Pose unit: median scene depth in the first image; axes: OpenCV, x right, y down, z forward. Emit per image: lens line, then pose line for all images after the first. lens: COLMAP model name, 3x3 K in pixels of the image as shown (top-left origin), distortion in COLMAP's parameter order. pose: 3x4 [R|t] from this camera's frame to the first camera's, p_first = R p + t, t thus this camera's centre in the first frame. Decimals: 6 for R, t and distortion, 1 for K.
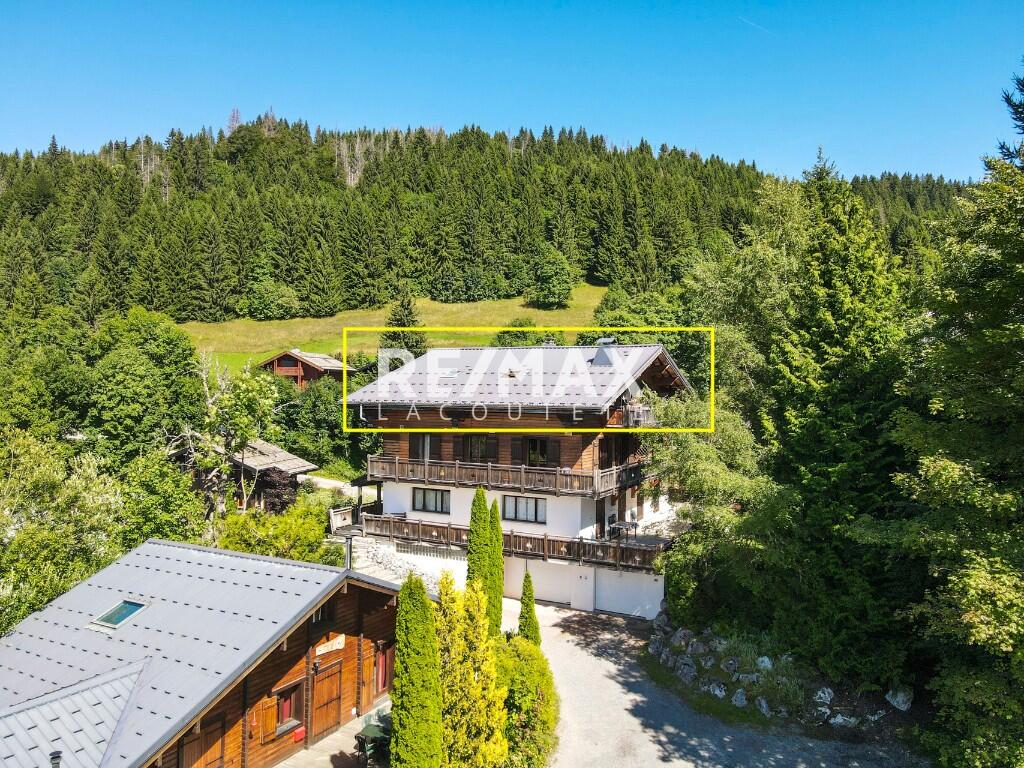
lens RADIAL K [[765.6, 0, 517.6], [0, 765.6, 375.5], [0, 0, 1]] dist [0.029109, -0.007207]
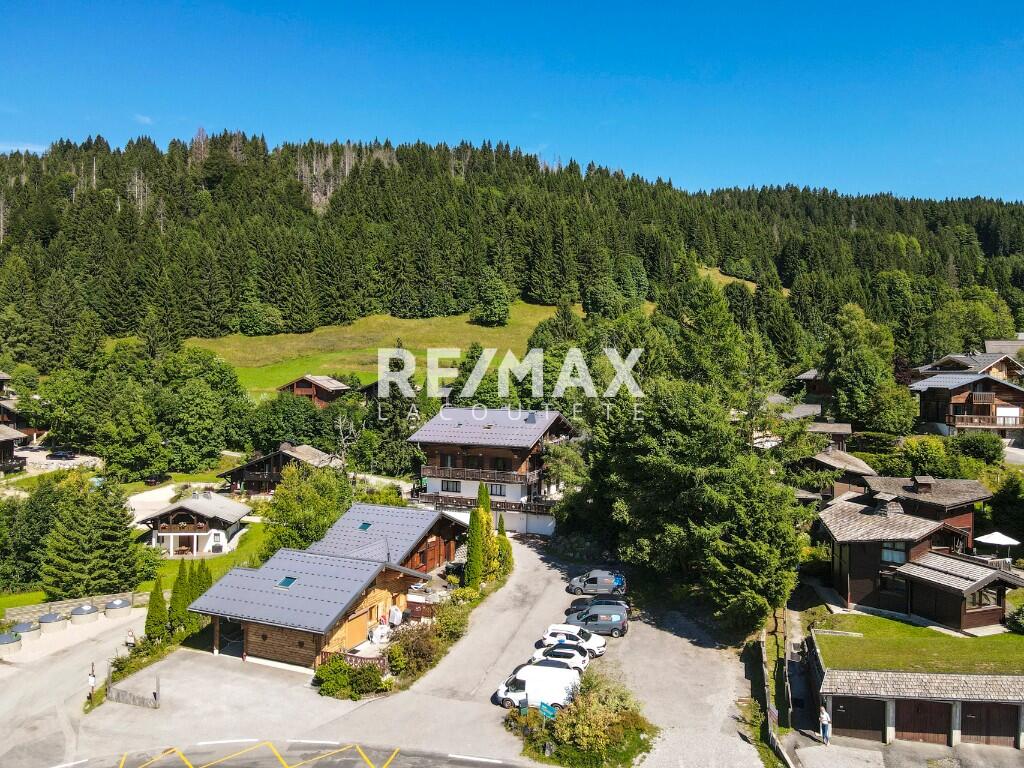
lens RADIAL K [[765.6, 0, 511.6], [0, 765.6, 374.8], [0, 0, 1]] dist [0.029109, -0.007207]
pose [[0.996957, 0.000687, 0.077953, -0.022681], [-0.002511, 0.999725, 0.023298, -0.040464], [-0.077916, -0.023423, 0.996685, -0.232167]]
